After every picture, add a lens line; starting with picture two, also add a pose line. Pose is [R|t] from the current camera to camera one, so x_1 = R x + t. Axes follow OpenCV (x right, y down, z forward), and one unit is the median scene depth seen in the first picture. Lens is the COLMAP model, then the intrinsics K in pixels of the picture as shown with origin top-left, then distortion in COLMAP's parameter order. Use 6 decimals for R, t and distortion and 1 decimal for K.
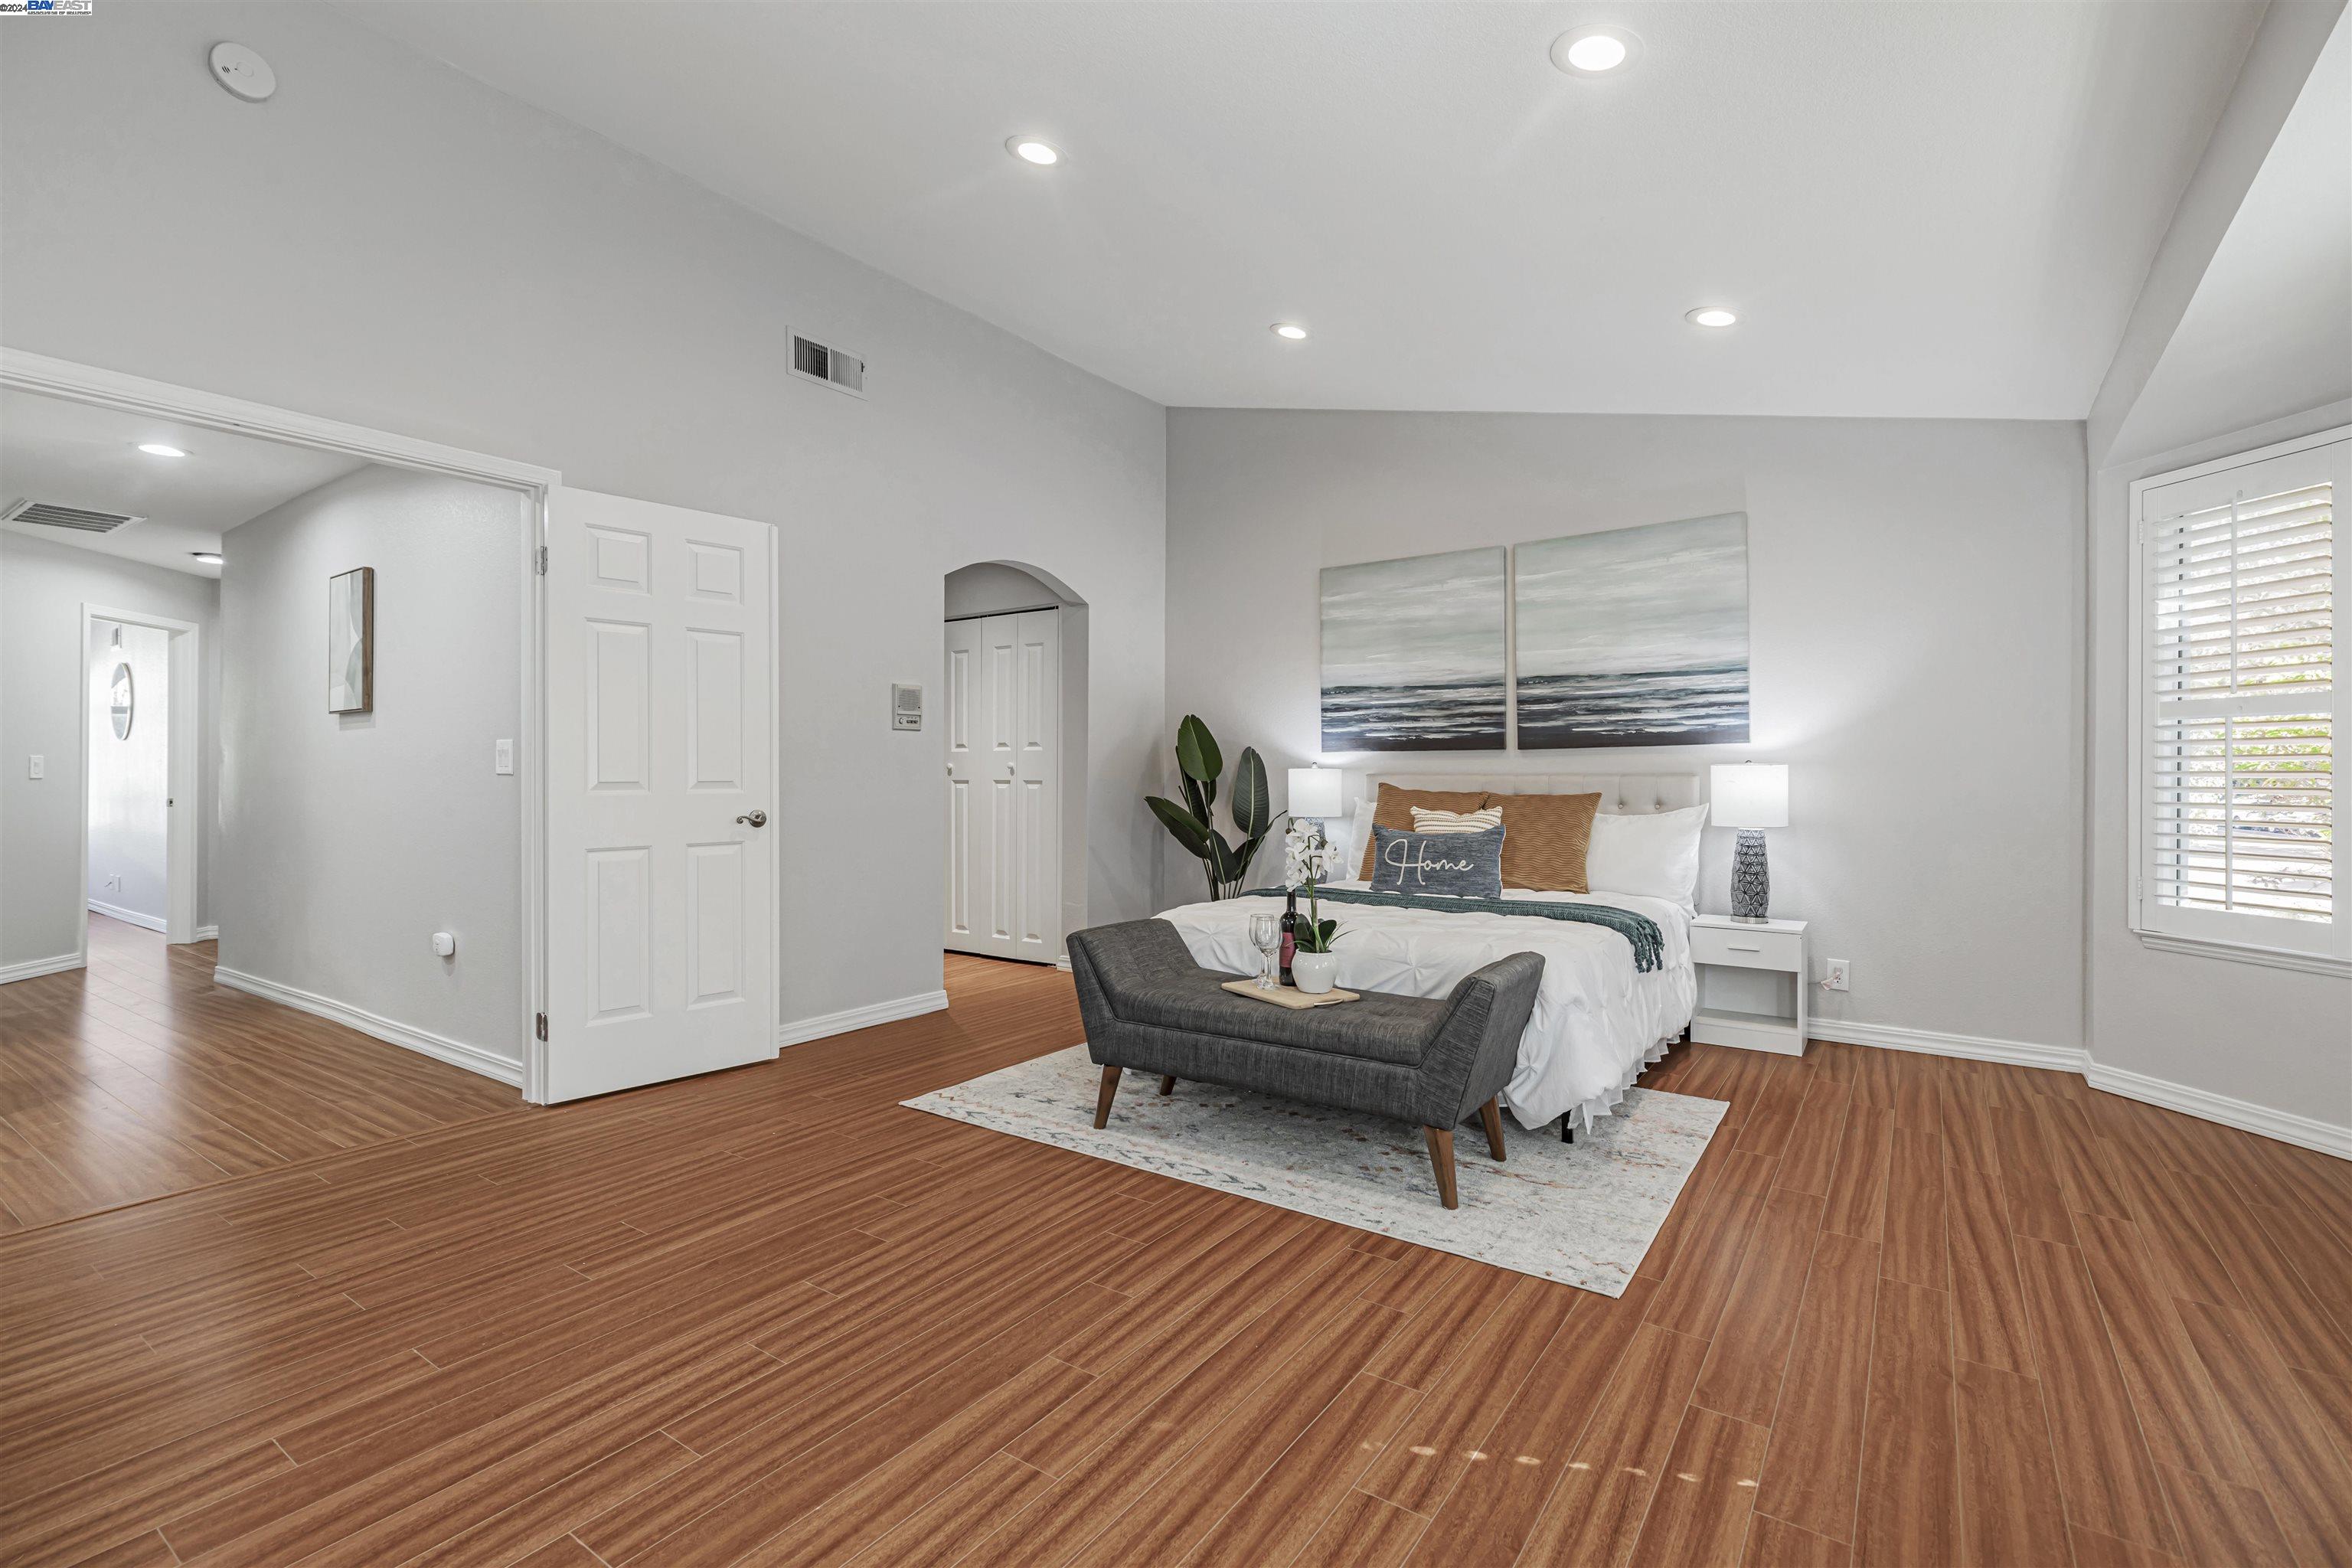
lens RADIAL K [[1070.0, 0, 1188.4], [0, 1070.0, 780.1], [0, 0, 1]] dist [0.008865, -0.000077]
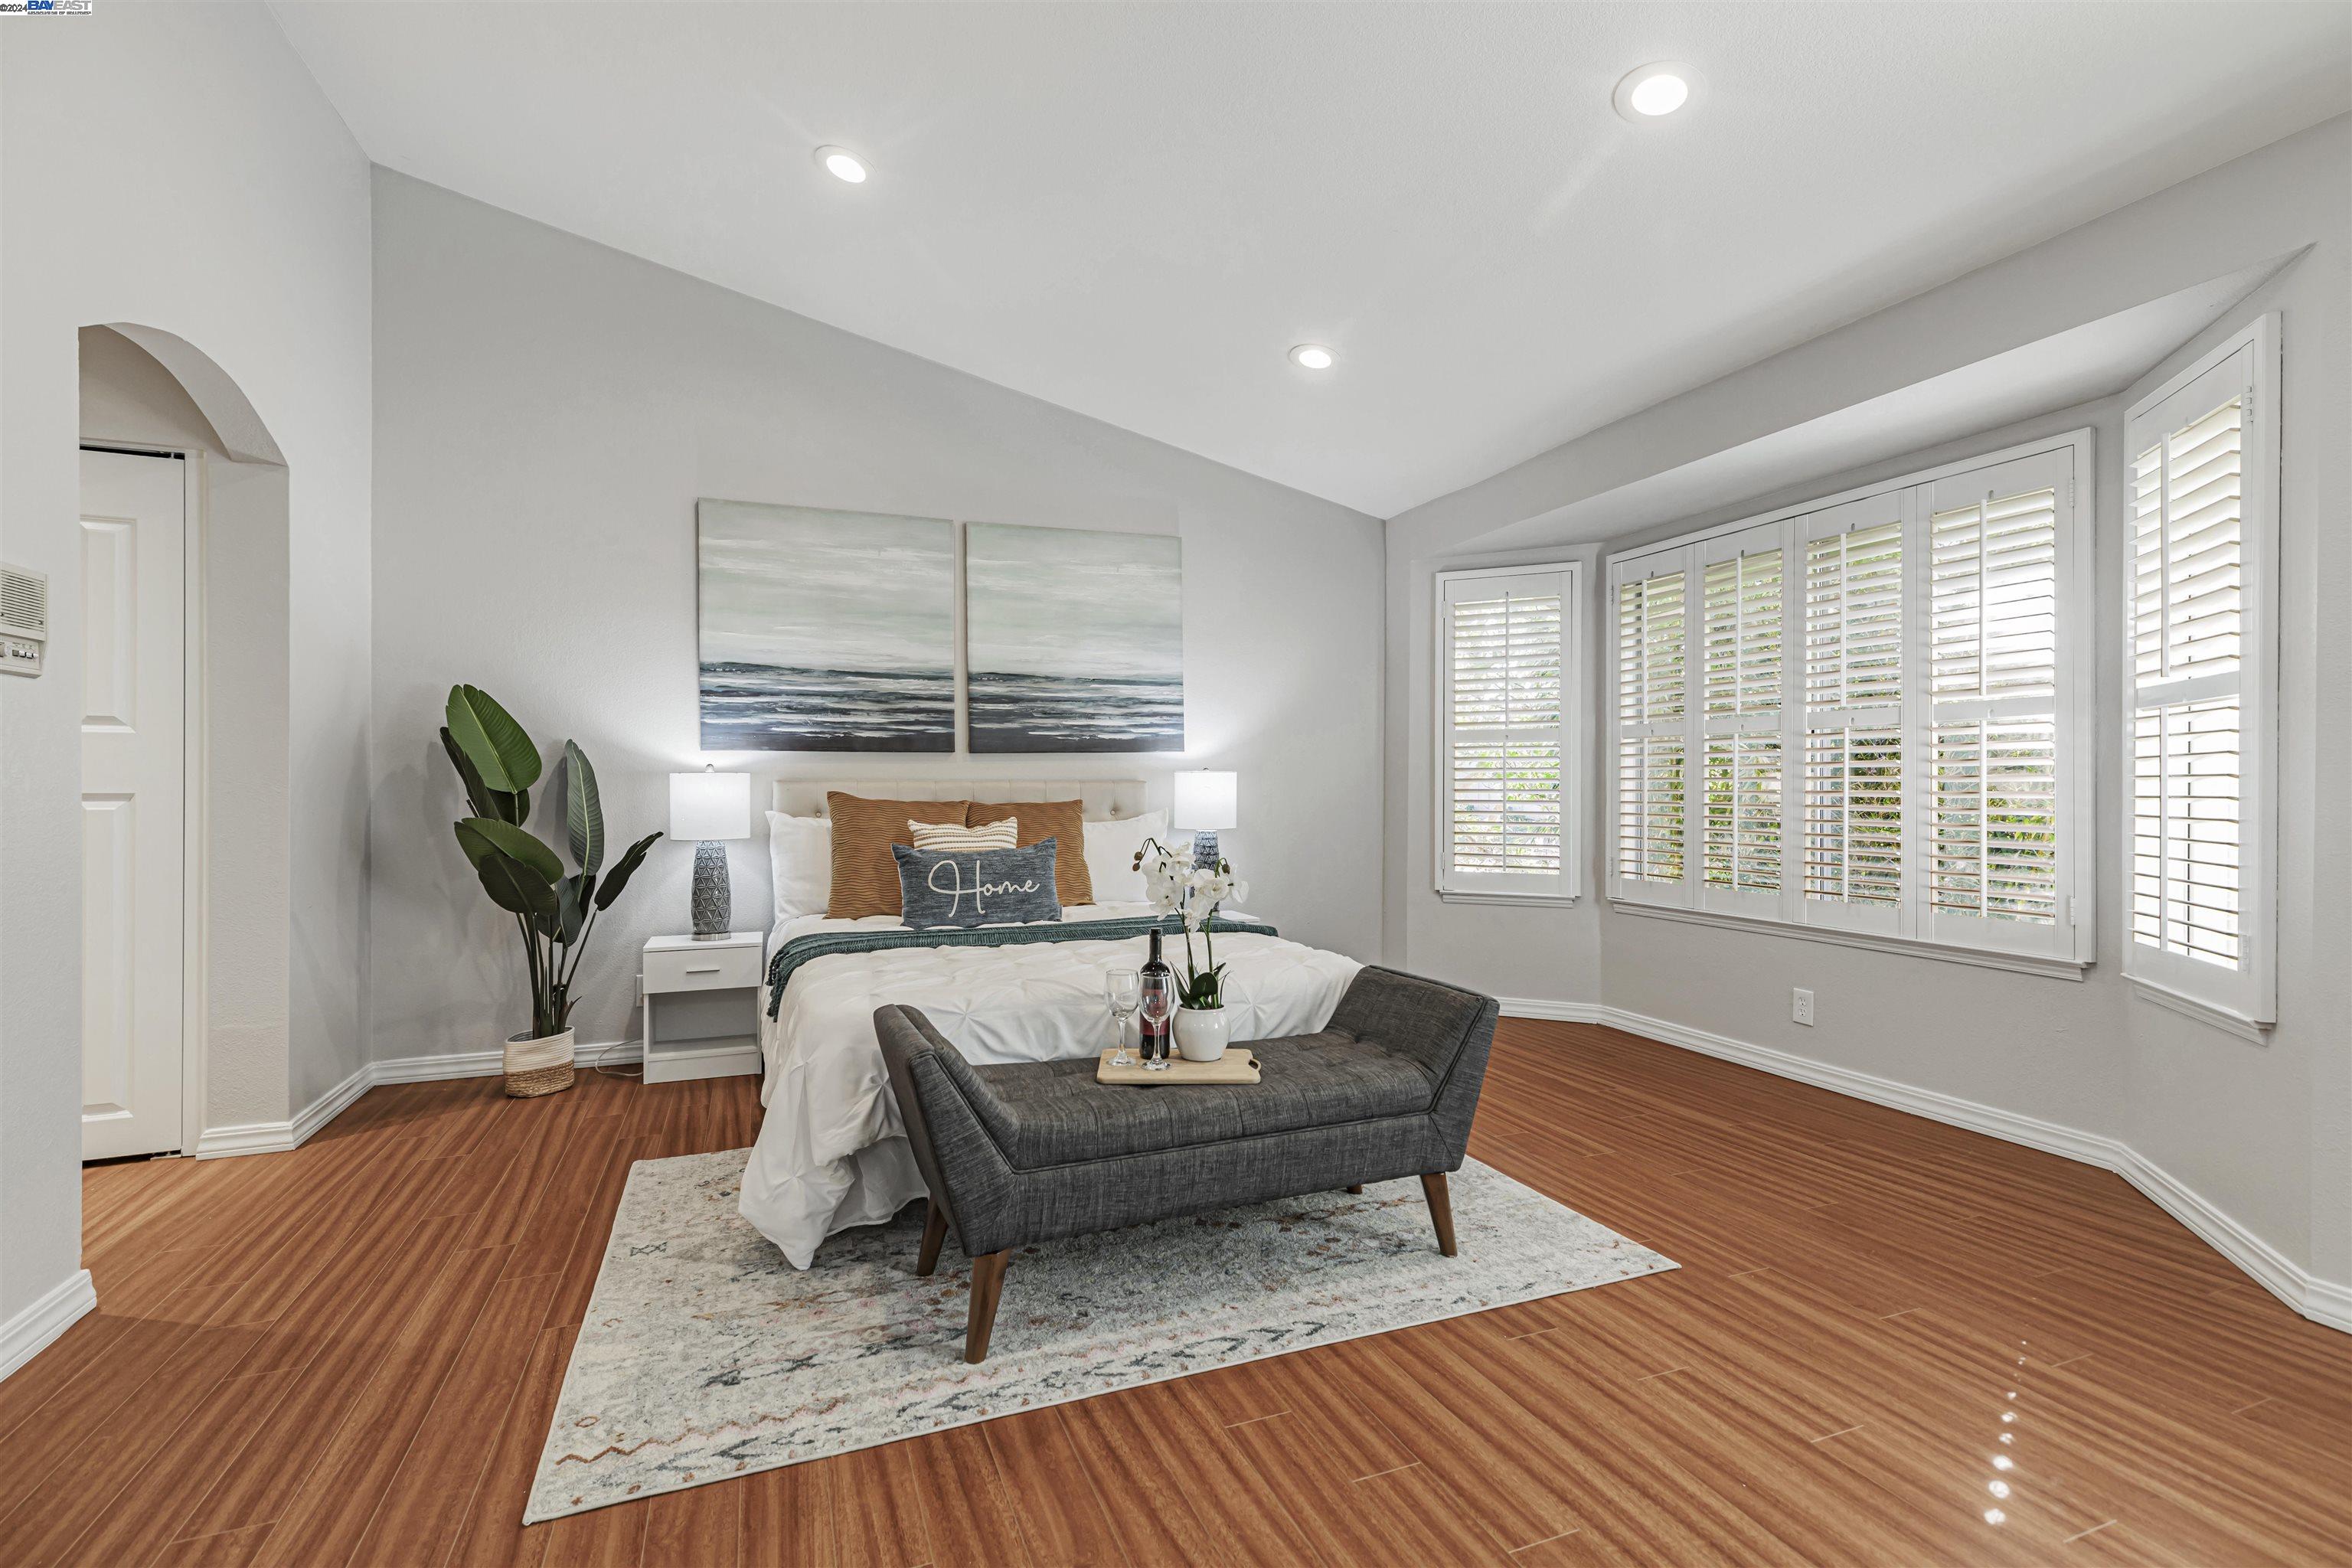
lens RADIAL K [[1070.0, 0, 1188.4], [0, 1070.0, 780.1], [0, 0, 1]] dist [0.008865, -0.000077]
pose [[0.548240, 0.000009, 0.836321, -0.374093], [0.004184, 0.999987, -0.002754, -0.002805], [-0.836311, 0.005009, 0.548233, 0.397072]]
